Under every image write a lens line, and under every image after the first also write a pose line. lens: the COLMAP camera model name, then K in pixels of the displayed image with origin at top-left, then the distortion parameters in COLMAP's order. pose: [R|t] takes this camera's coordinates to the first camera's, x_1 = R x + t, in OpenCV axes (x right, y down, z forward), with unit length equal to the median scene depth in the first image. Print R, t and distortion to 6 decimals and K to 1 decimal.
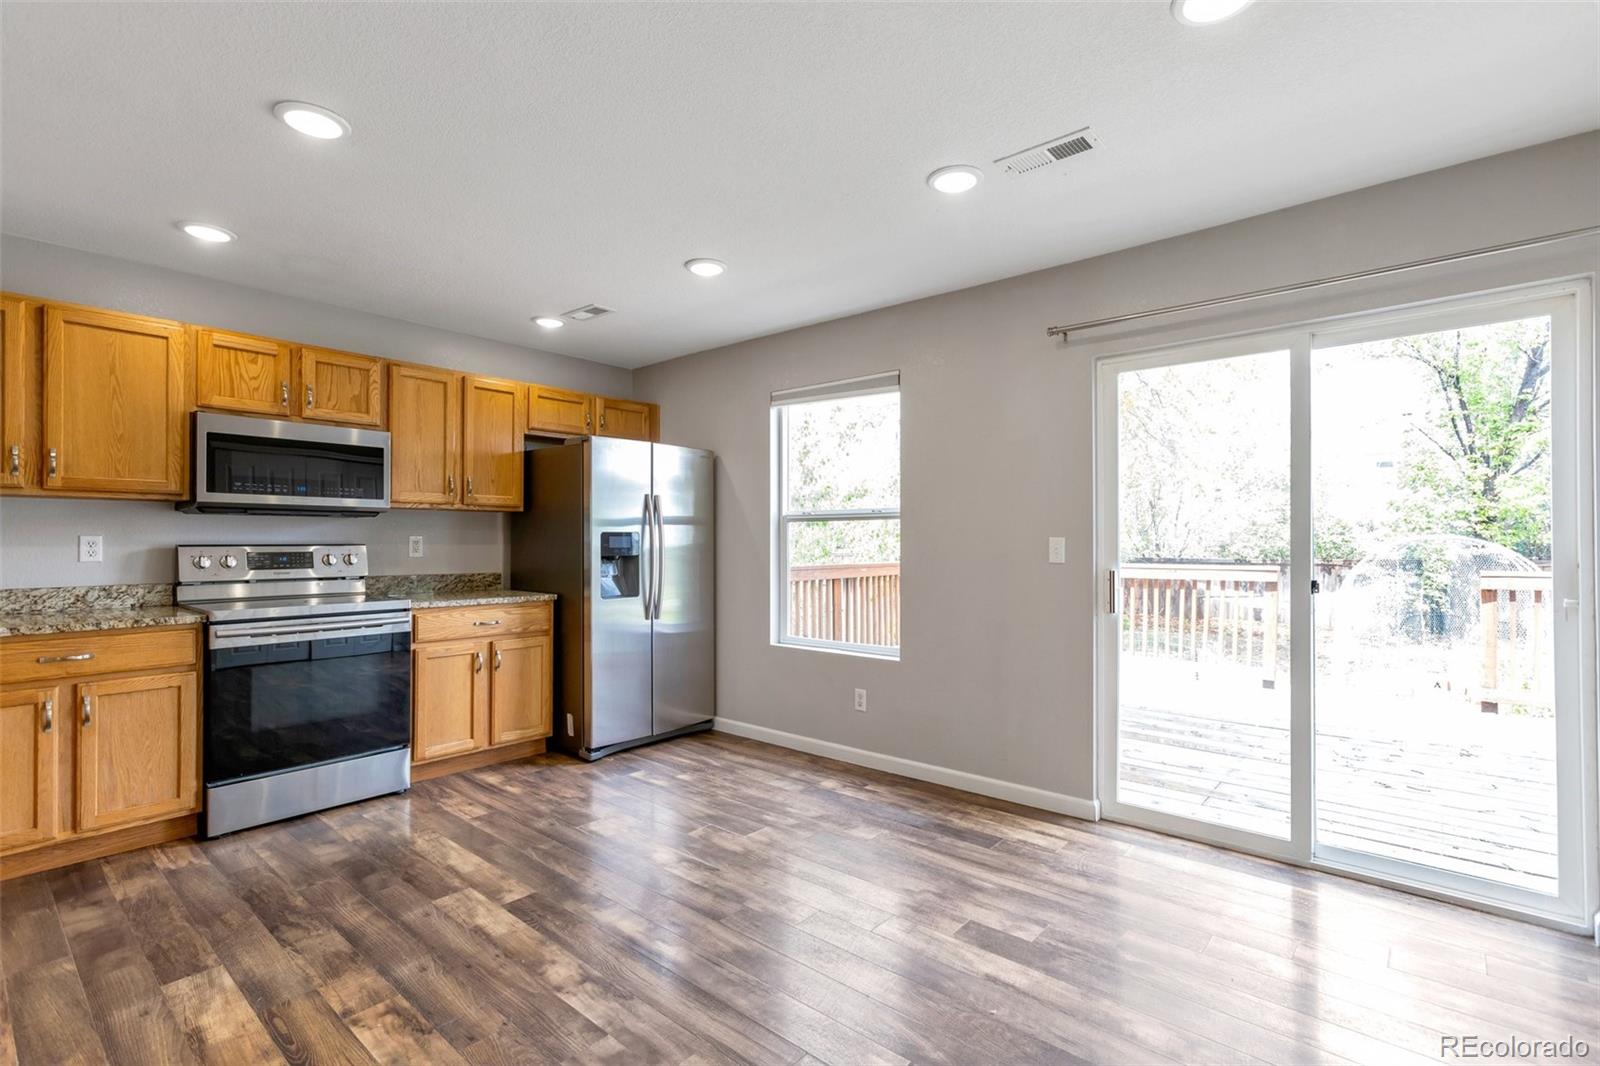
lens RADIAL K [[724.8, 0, 800.0], [0, 724.8, 533.0], [0, 0, 1]] dist [-0.009881, 0.000874]
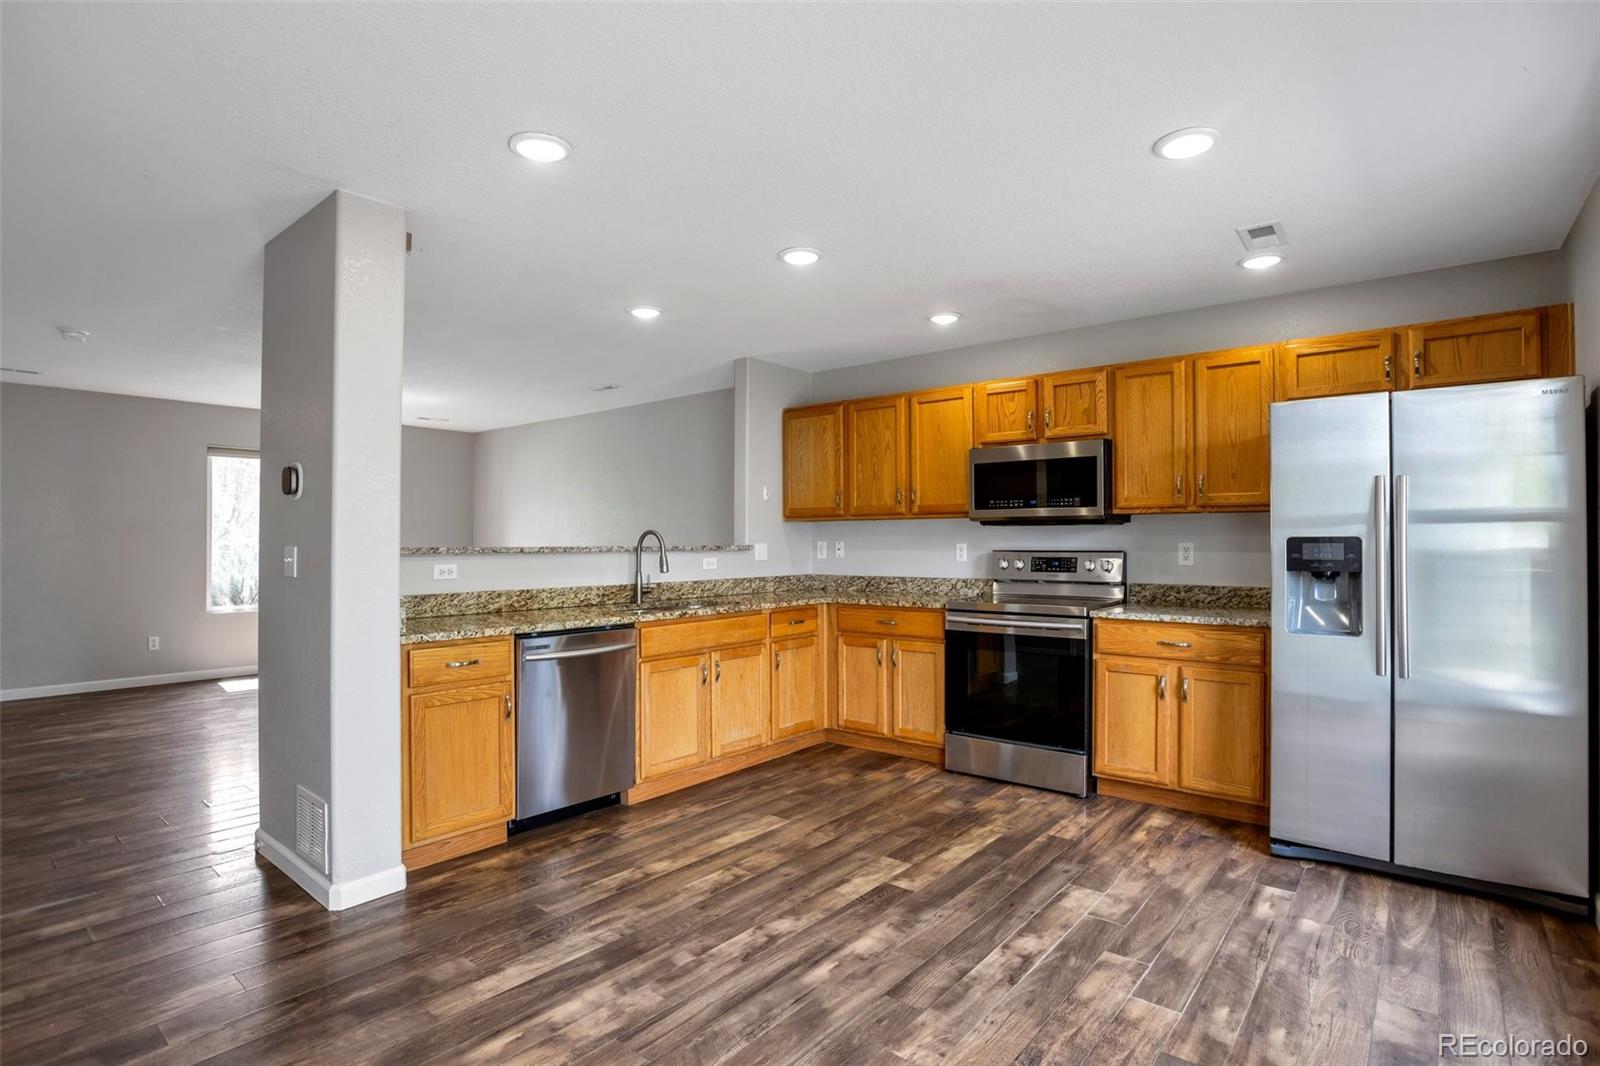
lens RADIAL K [[801.6, 0, 800.0], [0, 801.6, 533.0], [0, 0, 1]] dist [-0.038976, 0.001890]
pose [[0.021948, -0.009770, -0.999711, 0.577225], [0.013642, 0.999862, -0.009472, -0.005568], [0.999666, -0.013430, 0.022079, 0.610090]]
